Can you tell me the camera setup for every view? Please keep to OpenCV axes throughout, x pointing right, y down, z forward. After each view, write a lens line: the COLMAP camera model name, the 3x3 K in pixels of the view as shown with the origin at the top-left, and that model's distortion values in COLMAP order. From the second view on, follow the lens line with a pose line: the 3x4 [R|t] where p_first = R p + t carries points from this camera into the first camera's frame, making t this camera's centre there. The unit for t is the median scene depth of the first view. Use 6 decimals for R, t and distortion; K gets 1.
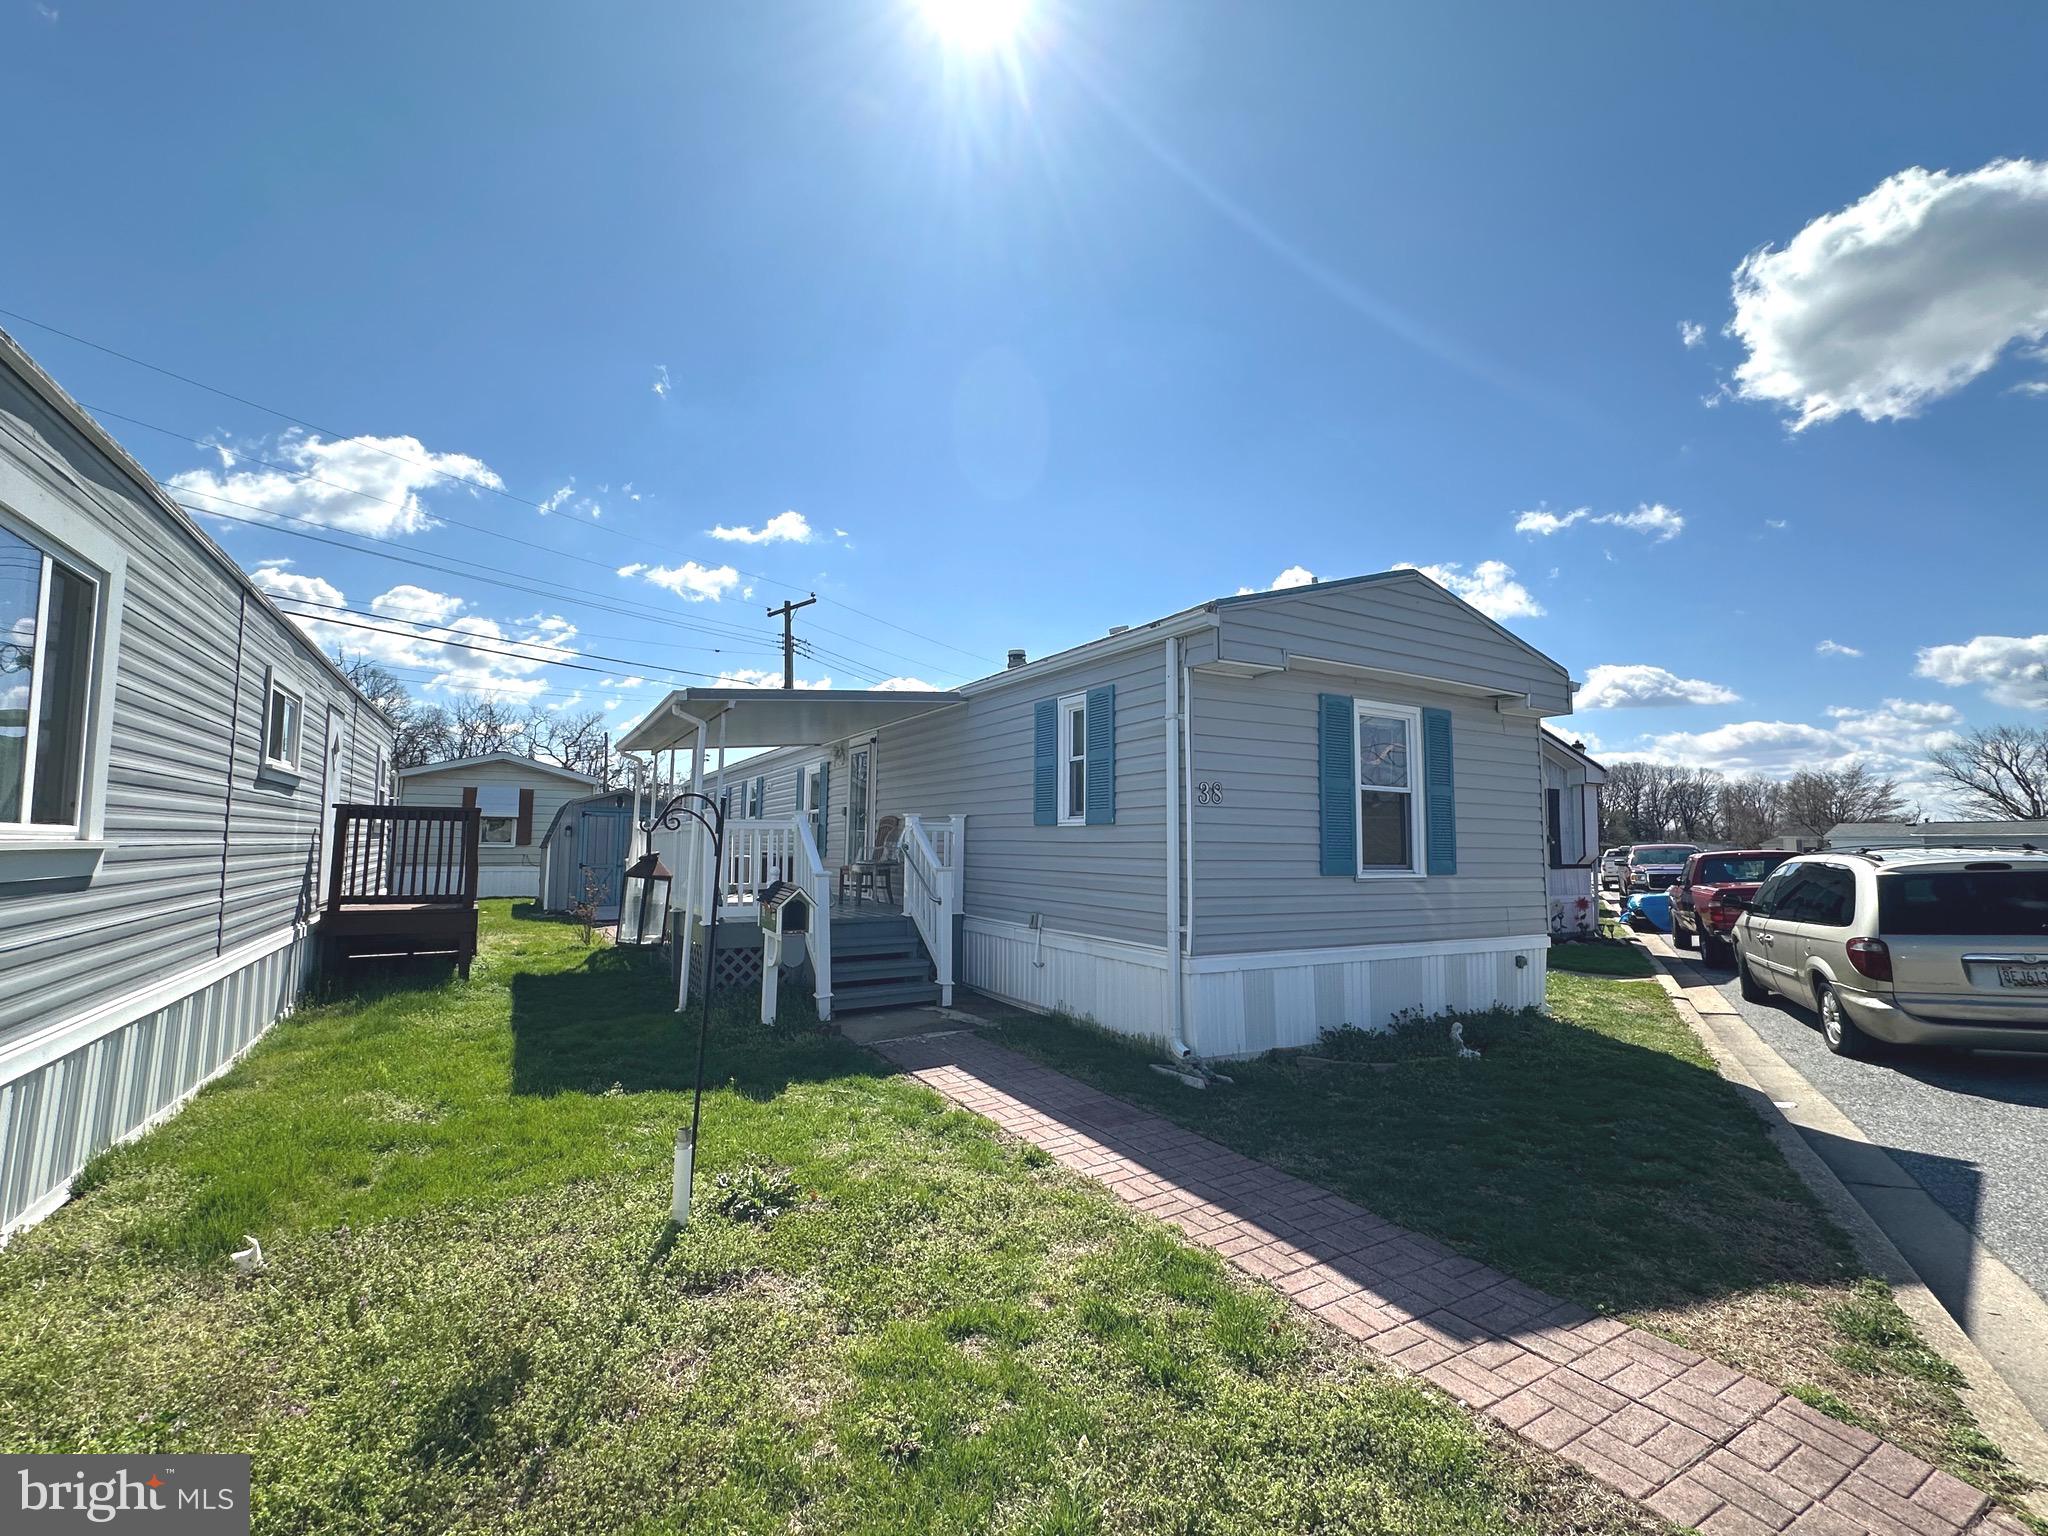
lens RADIAL K [[908.0, 0, 1026.7], [0, 908.0, 765.5], [0, 0, 1]] dist [-0.011827, 0.004057]
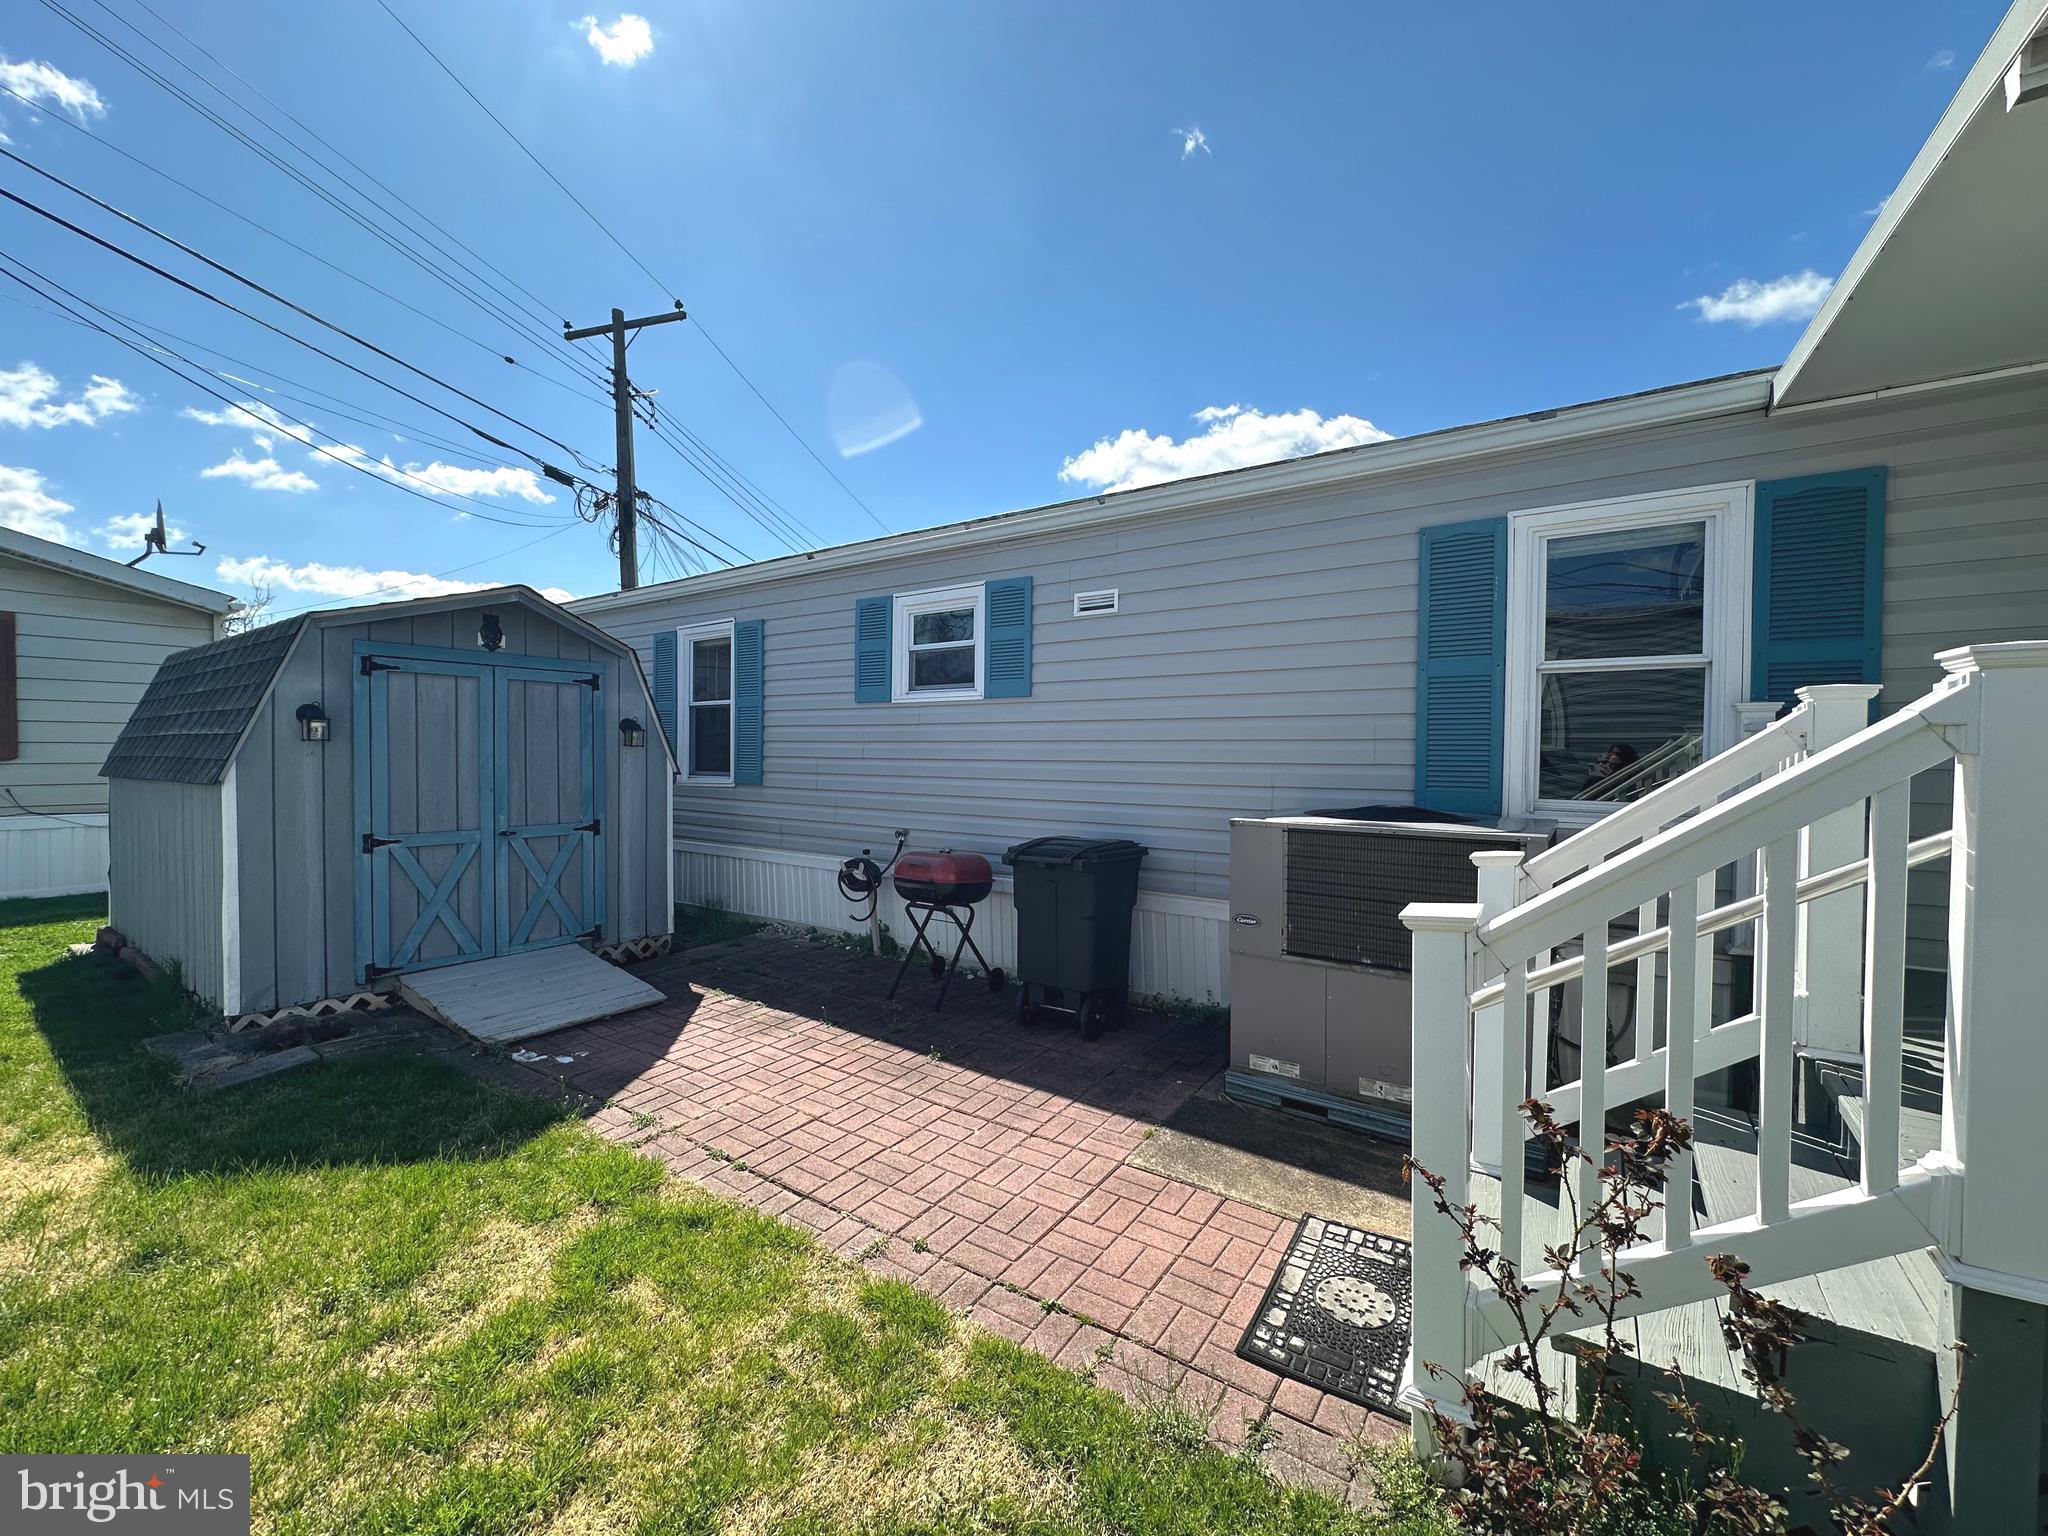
lens RADIAL K [[817.5, 0, 1027.6], [0, 817.5, 767.7], [0, 0, 1]] dist [-0.004456, 0.000989]
pose [[0.900419, -0.010200, 0.434904, -0.966992], [-0.039008, 0.993805, 0.104071, 0.119648], [-0.433272, -0.110673, 0.894442, 1.577898]]
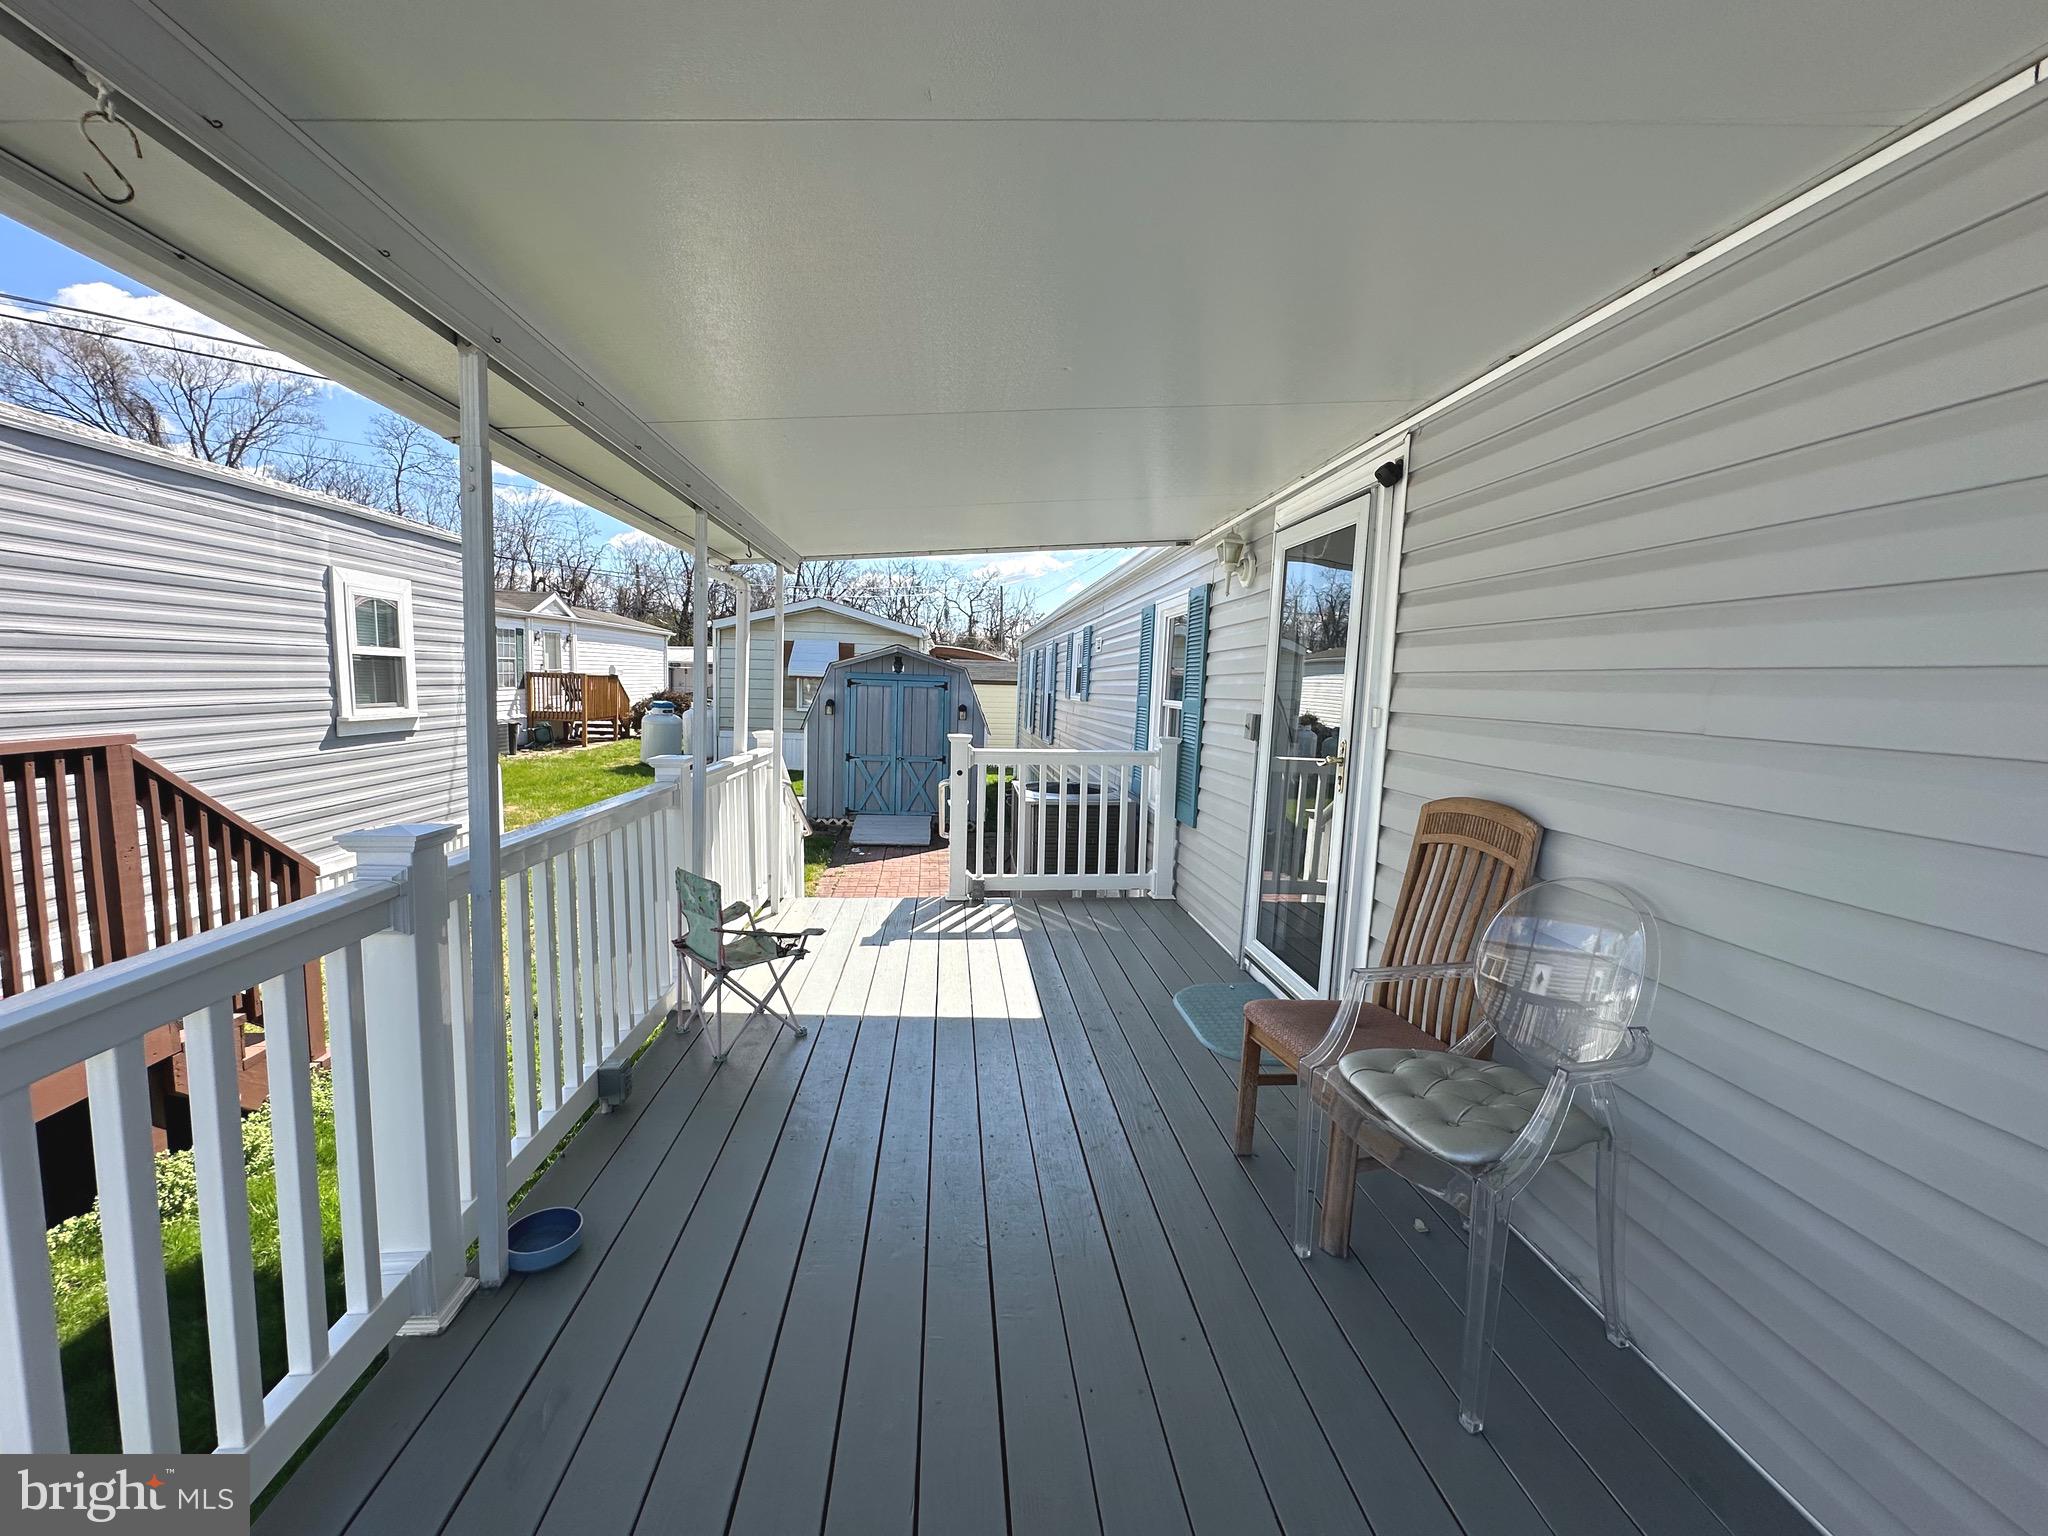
lens RADIAL K [[817.5, 0, 1026.8], [0, 817.5, 760.5], [0, 0, 1]] dist [-0.004456, 0.000989]
pose [[0.908241, 0.061778, -0.413862, -0.252762], [0.011008, 0.985172, 0.171217, 0.017210], [0.418303, -0.160063, 0.894093, 1.155796]]
